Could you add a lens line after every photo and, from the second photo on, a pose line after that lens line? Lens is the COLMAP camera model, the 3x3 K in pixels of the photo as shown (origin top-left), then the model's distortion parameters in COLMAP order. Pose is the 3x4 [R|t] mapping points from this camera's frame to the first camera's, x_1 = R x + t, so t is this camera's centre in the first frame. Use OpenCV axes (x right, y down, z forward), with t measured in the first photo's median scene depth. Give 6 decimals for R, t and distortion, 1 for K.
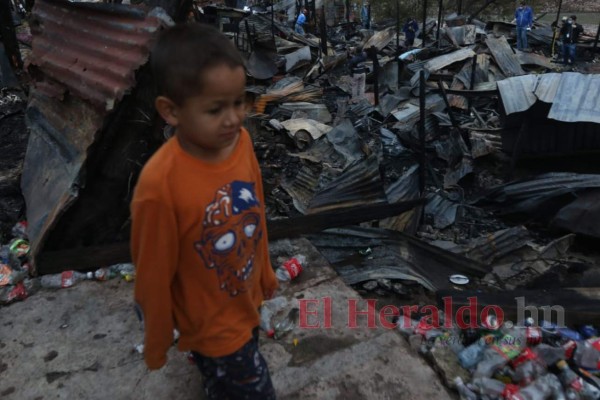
lens RADIAL K [[437.6, 0, 302.7], [0, 437.6, 200.1], [0, 0, 1]] dist [-0.066431, 0.038260]
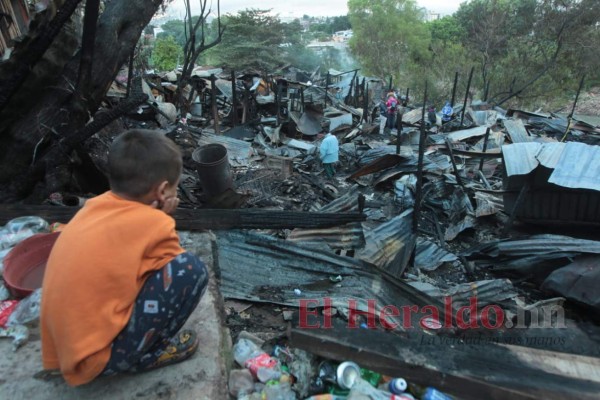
lens RADIAL K [[349.4, 0, 302.0], [0, 349.4, 204.3], [0, 0, 1]] dist [-0.050281, 0.020916]
pose [[0.982553, 0.129859, -0.133140, 0.098545], [-0.143243, 0.984981, -0.096404, 0.024485], [0.118621, 0.113793, 0.986398, 0.115263]]
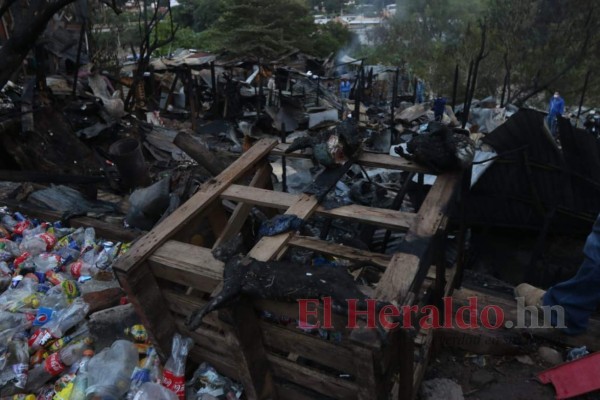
lens RADIAL K [[437.6, 0, 303.3], [0, 437.6, 200.5], [0, 0, 1]] dist [-0.066431, 0.038260]
pose [[0.961240, 0.161673, -0.223339, 0.525293], [-0.191209, 0.974487, -0.117535, 0.050041], [0.198639, 0.155684, 0.967629, -0.150436]]
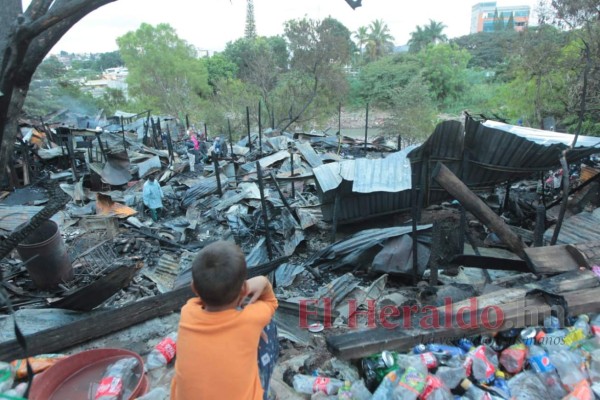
lens RADIAL K [[349.4, 0, 294.6], [0, 349.4, 206.4], [0, 0, 1]] dist [-0.050281, 0.020916]
pose [[0.925392, -0.090658, 0.368010, -0.004778], [0.162837, 0.971889, -0.170046, 0.010814], [-0.342249, 0.217285, 0.914141, 0.065377]]
